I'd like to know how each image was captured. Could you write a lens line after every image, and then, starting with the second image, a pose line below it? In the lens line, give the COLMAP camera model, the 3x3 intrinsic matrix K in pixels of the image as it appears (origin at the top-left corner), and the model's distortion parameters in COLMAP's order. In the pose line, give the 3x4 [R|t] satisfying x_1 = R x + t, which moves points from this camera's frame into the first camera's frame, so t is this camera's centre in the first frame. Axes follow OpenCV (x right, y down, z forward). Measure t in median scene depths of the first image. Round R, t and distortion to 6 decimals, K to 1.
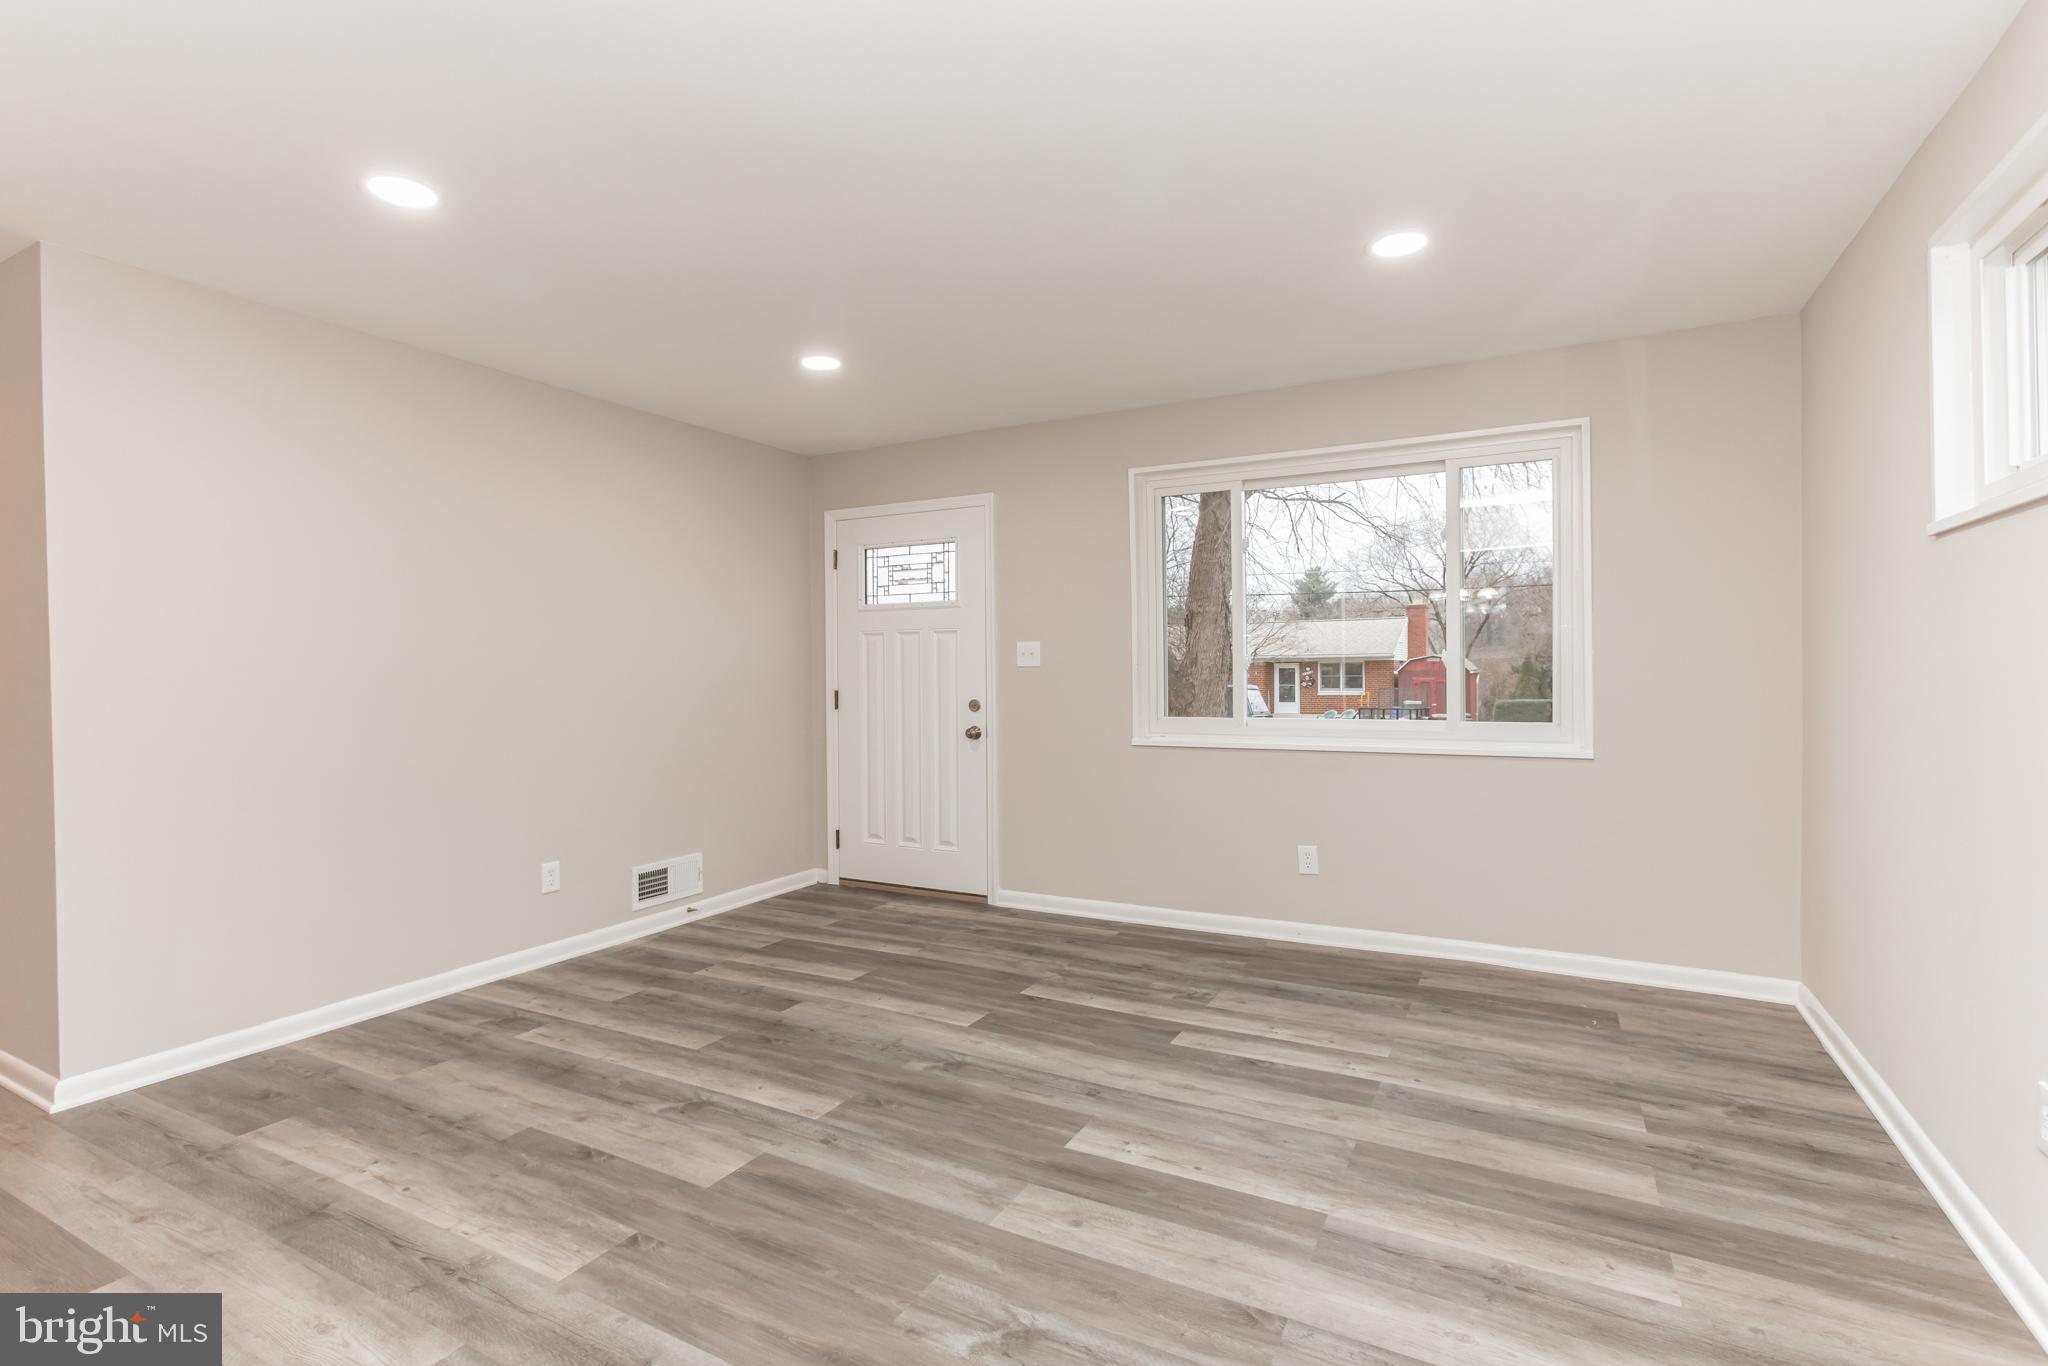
lens RADIAL K [[909.0, 0, 1000.4], [0, 909.0, 674.9], [0, 0, 1]] dist [-0.003596, 0.004311]
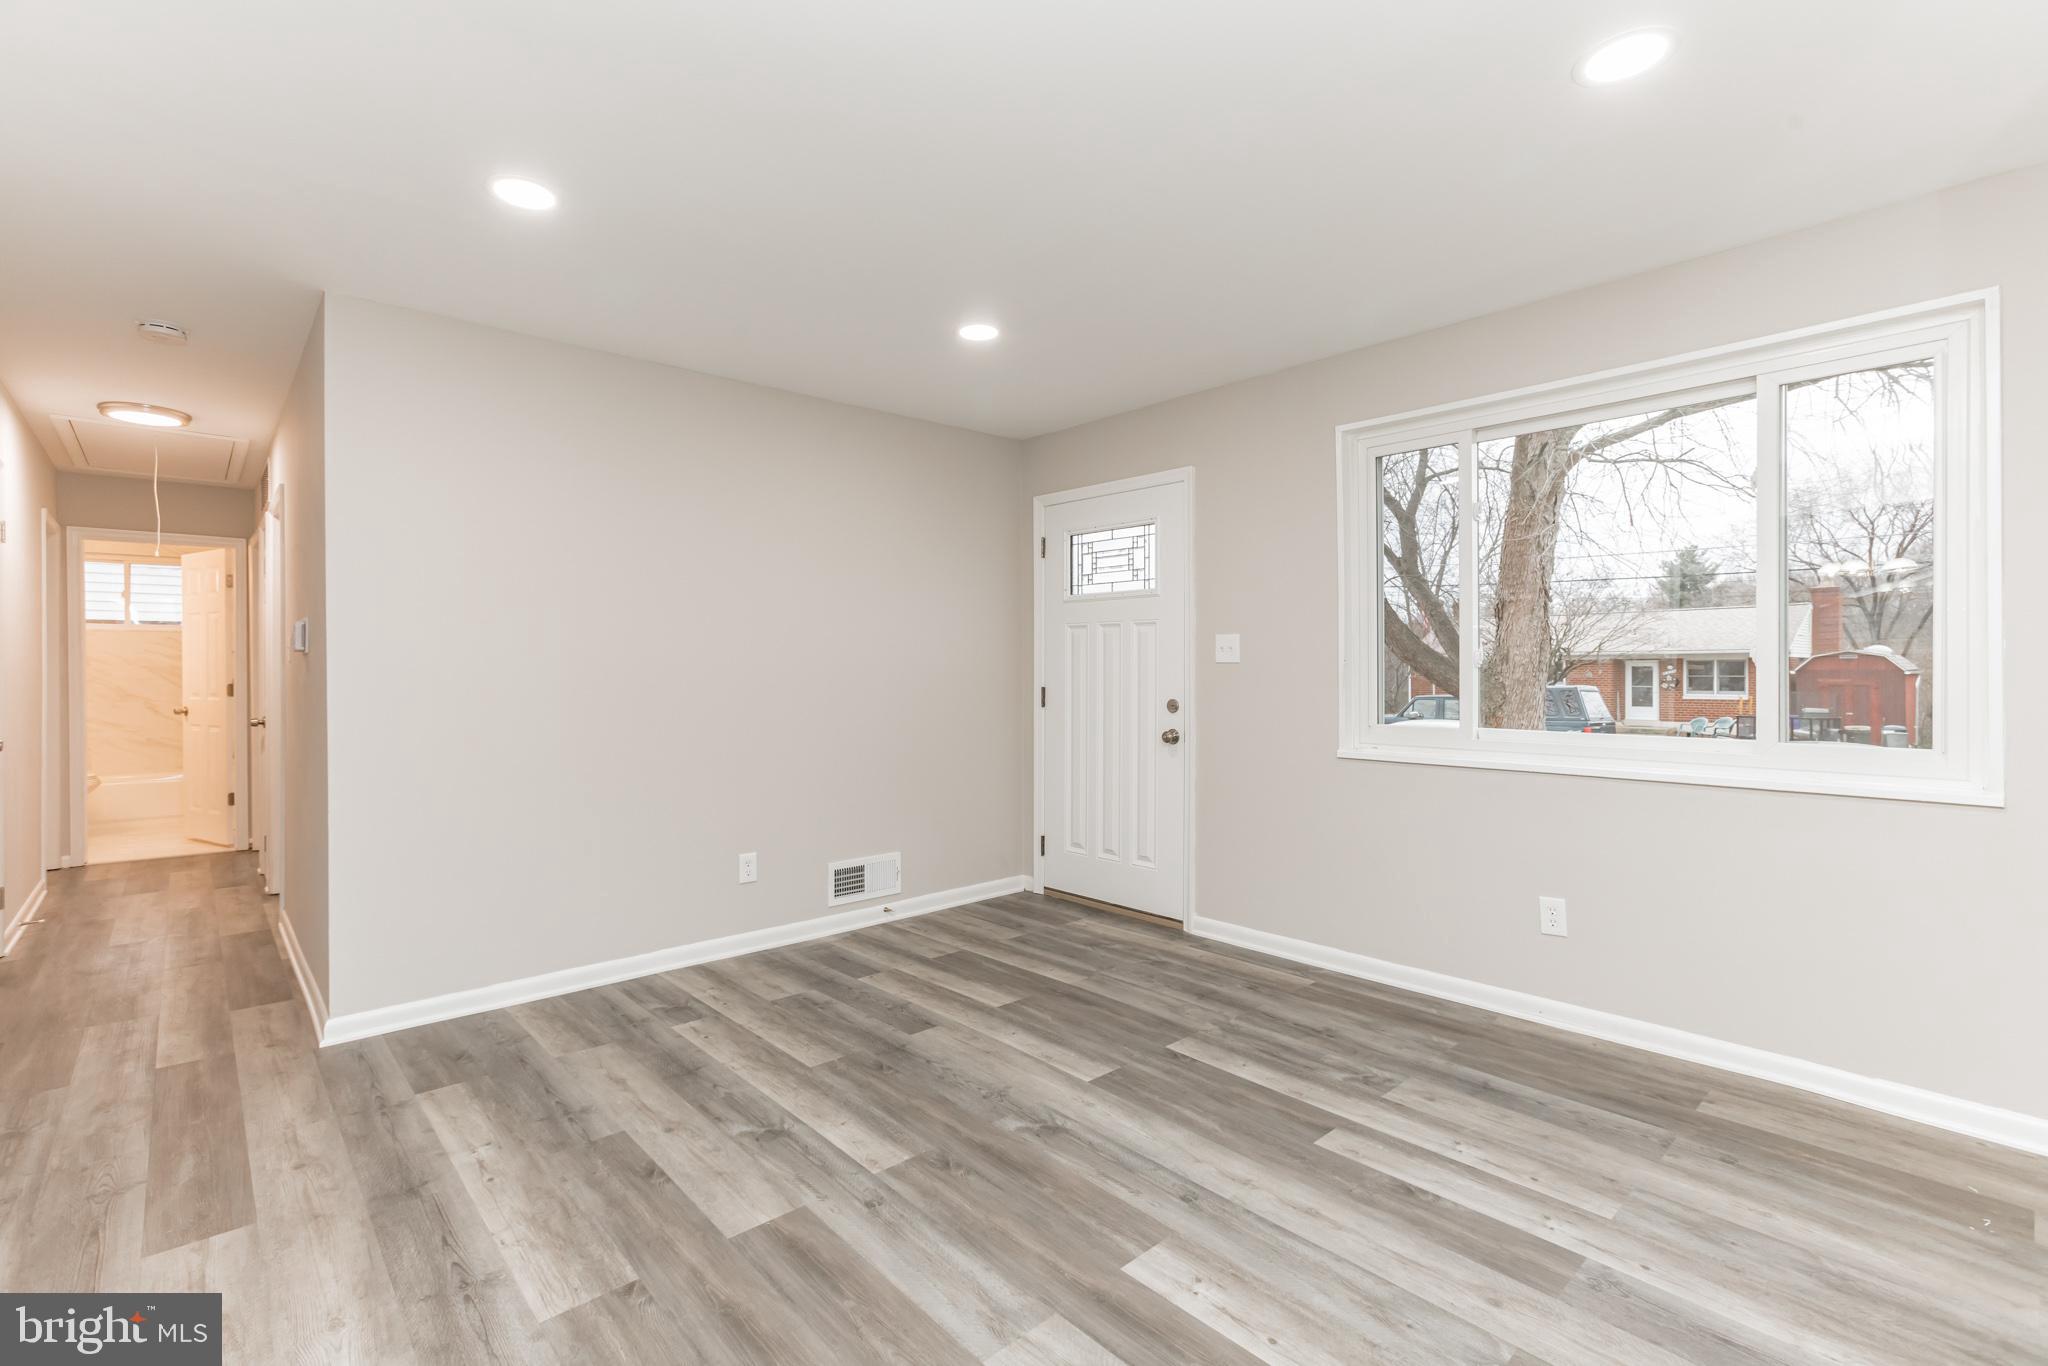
lens RADIAL K [[909.0, 0, 1068.2], [0, 909.0, 665.6], [0, 0, 1]] dist [-0.003596, 0.004311]
pose [[0.957191, 0.004331, -0.289426, 0.187715], [-0.006291, 0.999963, -0.005842, -0.000118], [0.289390, 0.007413, 0.957183, 0.168401]]
